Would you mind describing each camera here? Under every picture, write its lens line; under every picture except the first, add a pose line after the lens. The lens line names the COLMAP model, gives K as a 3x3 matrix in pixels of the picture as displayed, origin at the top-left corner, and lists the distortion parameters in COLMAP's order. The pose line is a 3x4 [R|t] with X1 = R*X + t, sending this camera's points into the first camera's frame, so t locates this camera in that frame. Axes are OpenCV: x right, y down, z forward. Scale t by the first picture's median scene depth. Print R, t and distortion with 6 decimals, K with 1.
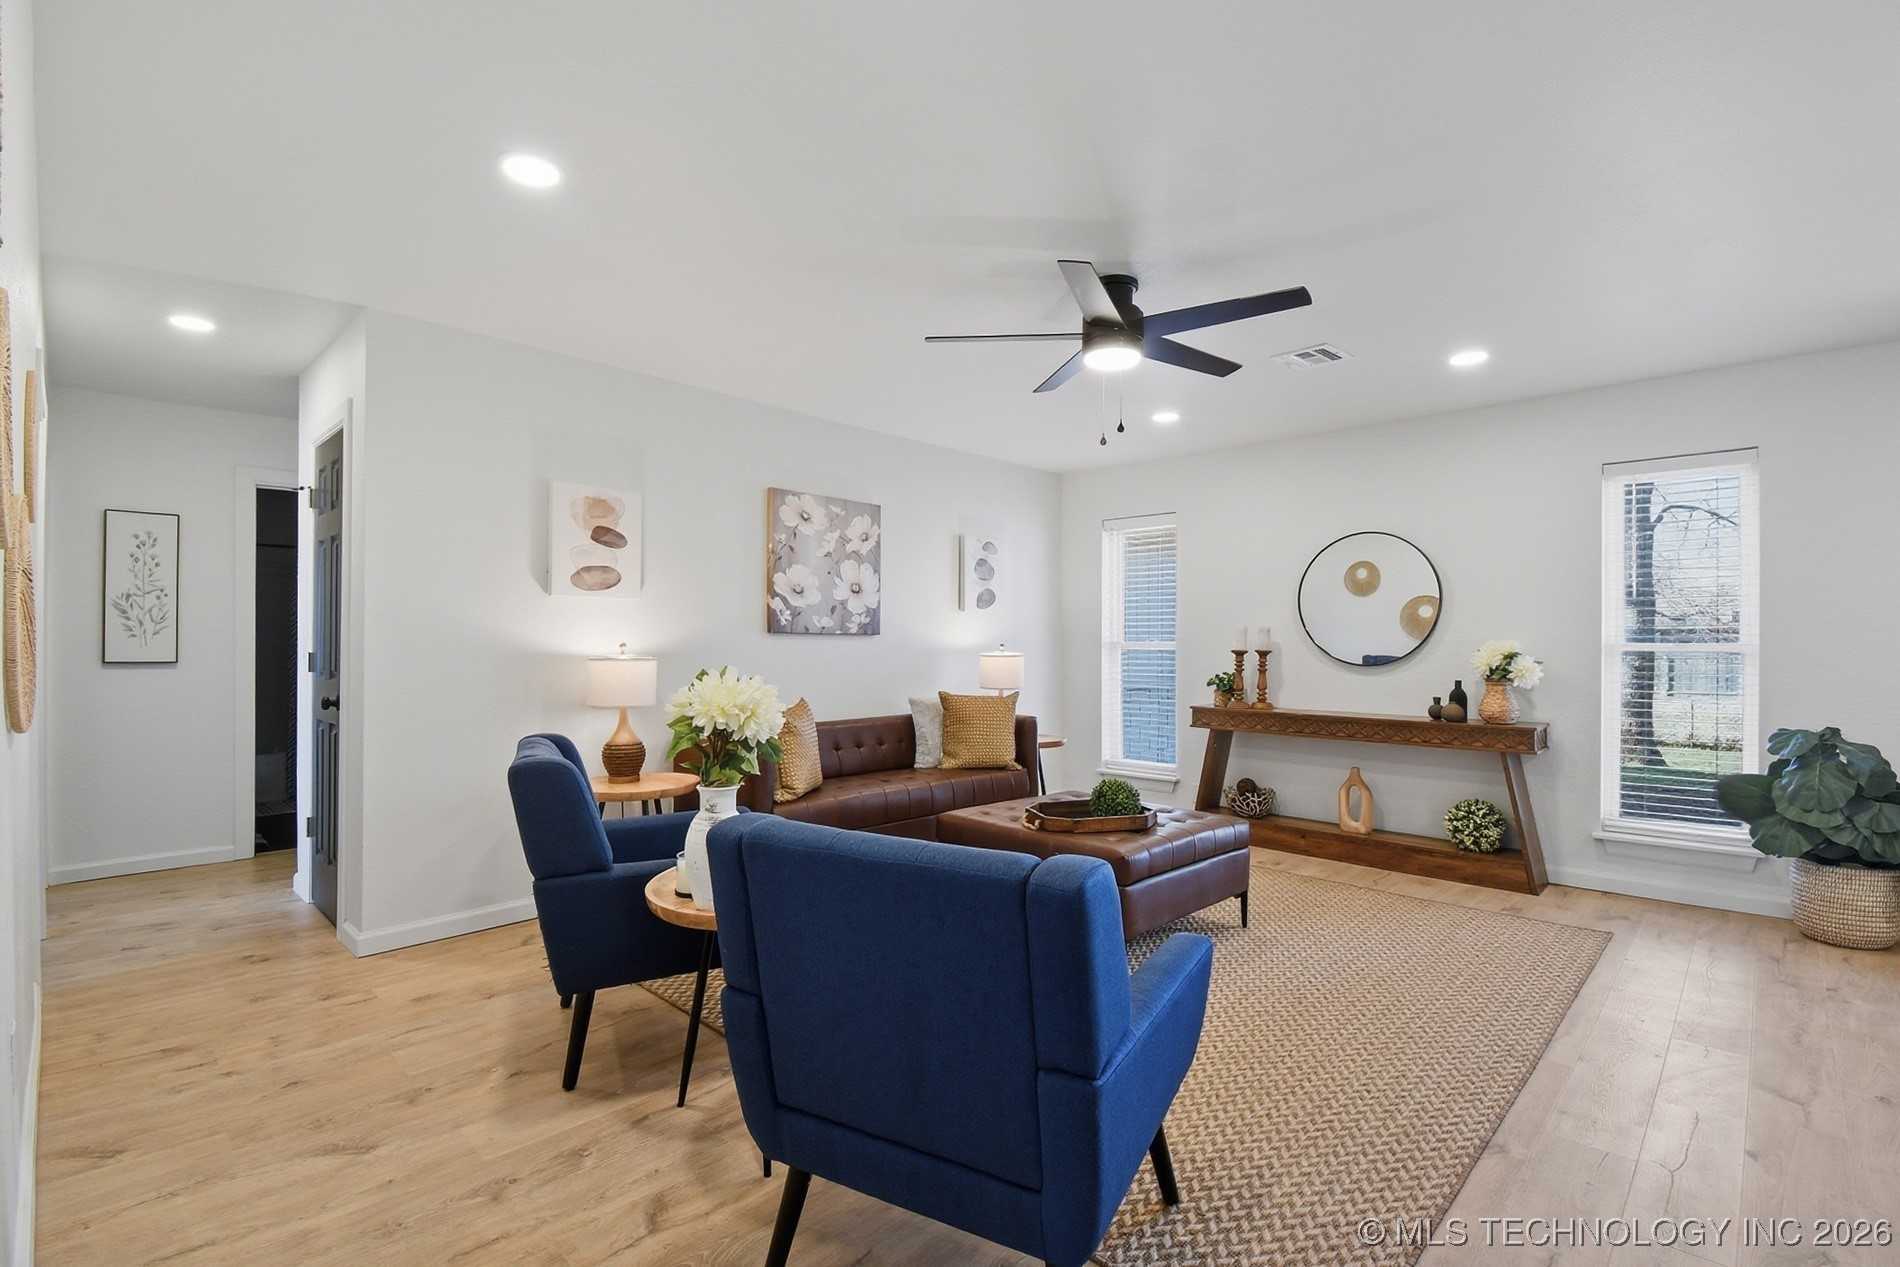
lens RADIAL K [[848.3, 0, 947.8], [0, 848.3, 637.0], [0, 0, 1]] dist [0.009111, -0.013953]
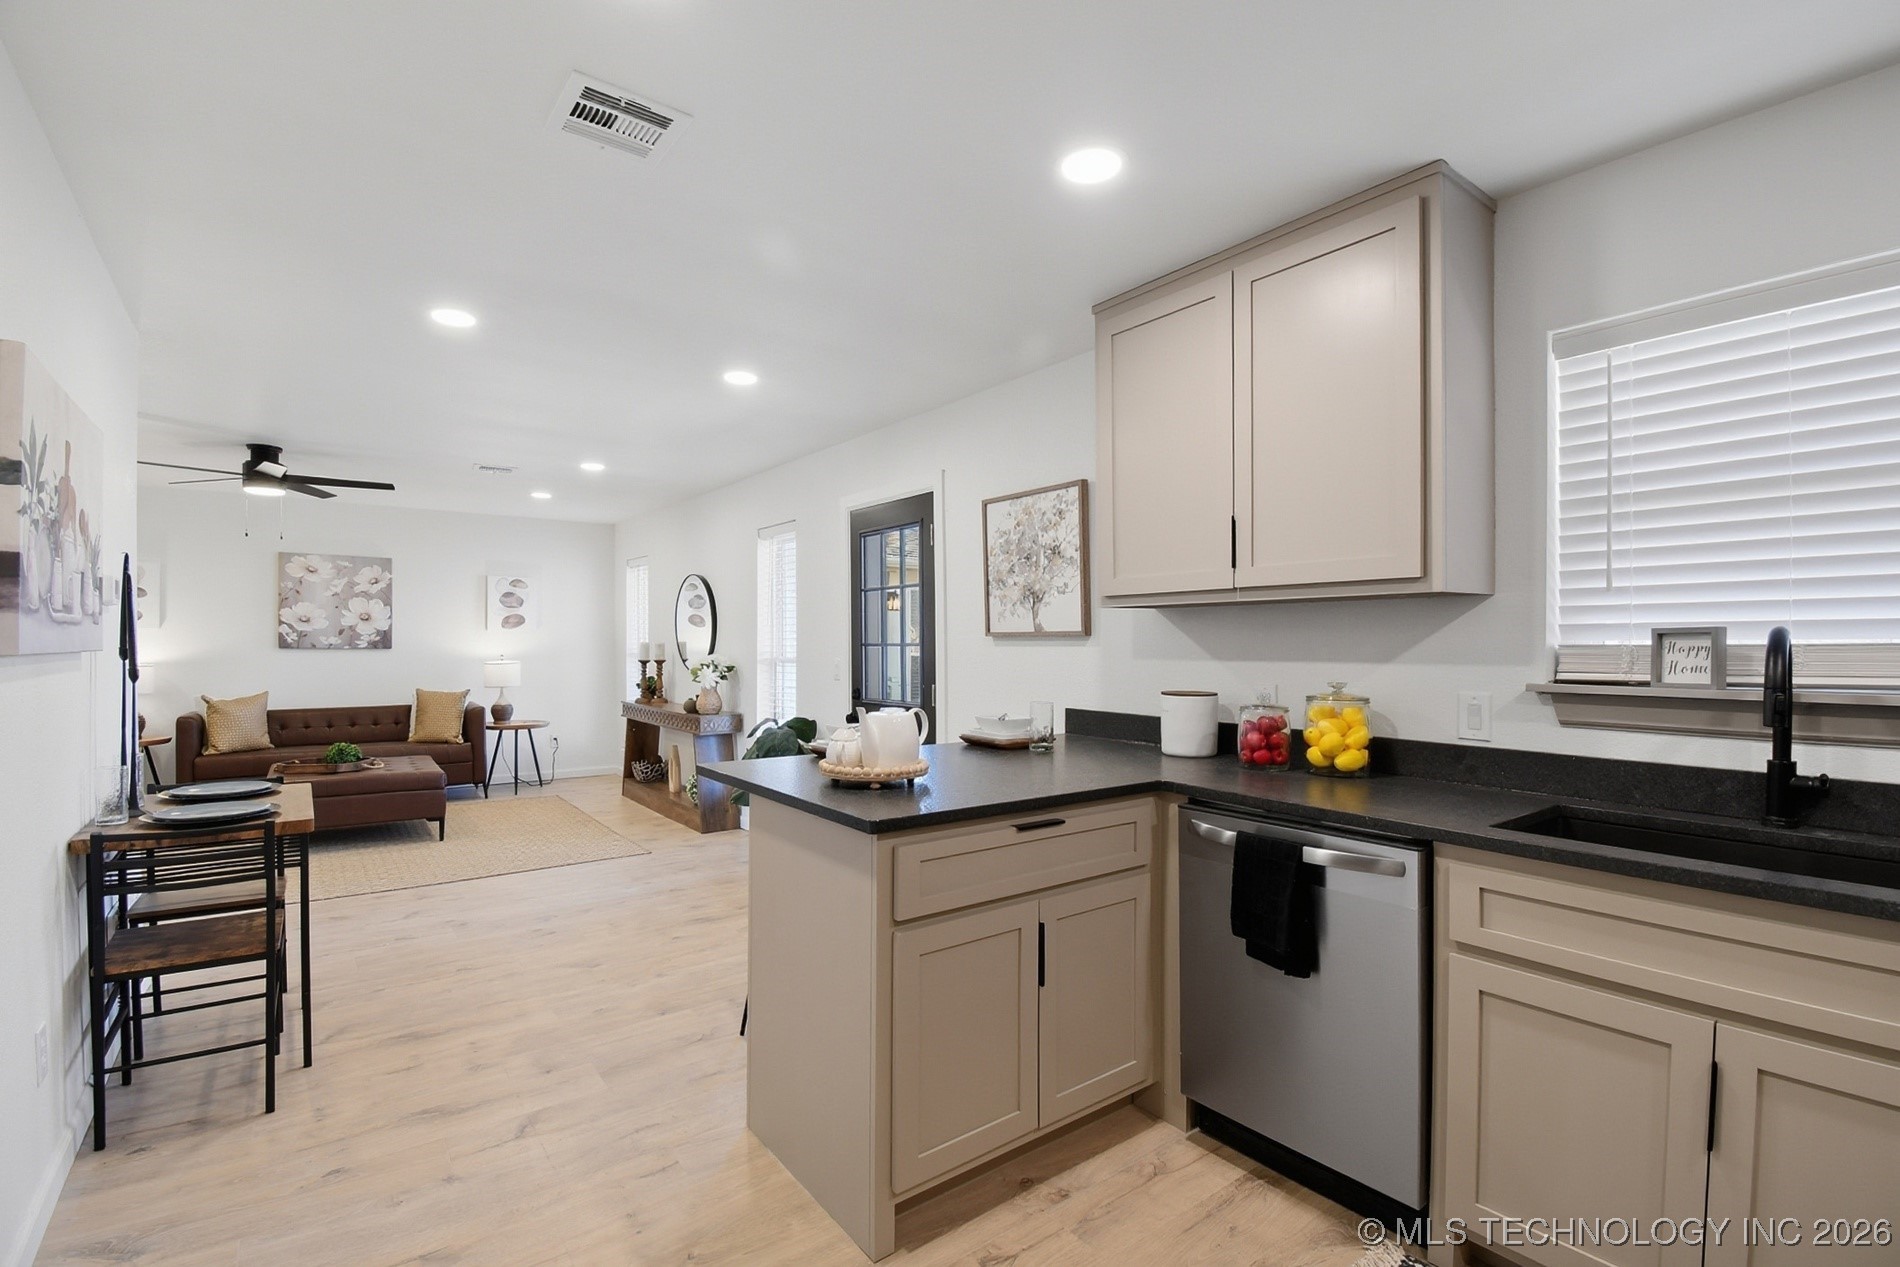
lens RADIAL K [[848.3, 0, 951.4], [0, 848.3, 641.4], [0, 0, 1]] dist [0.009111, -0.013953]
pose [[0.987727, 0.001704, -0.156182, 1.126239], [-0.000622, 0.999975, 0.006976, -0.026455], [0.156190, -0.006793, 0.987704, -0.284411]]
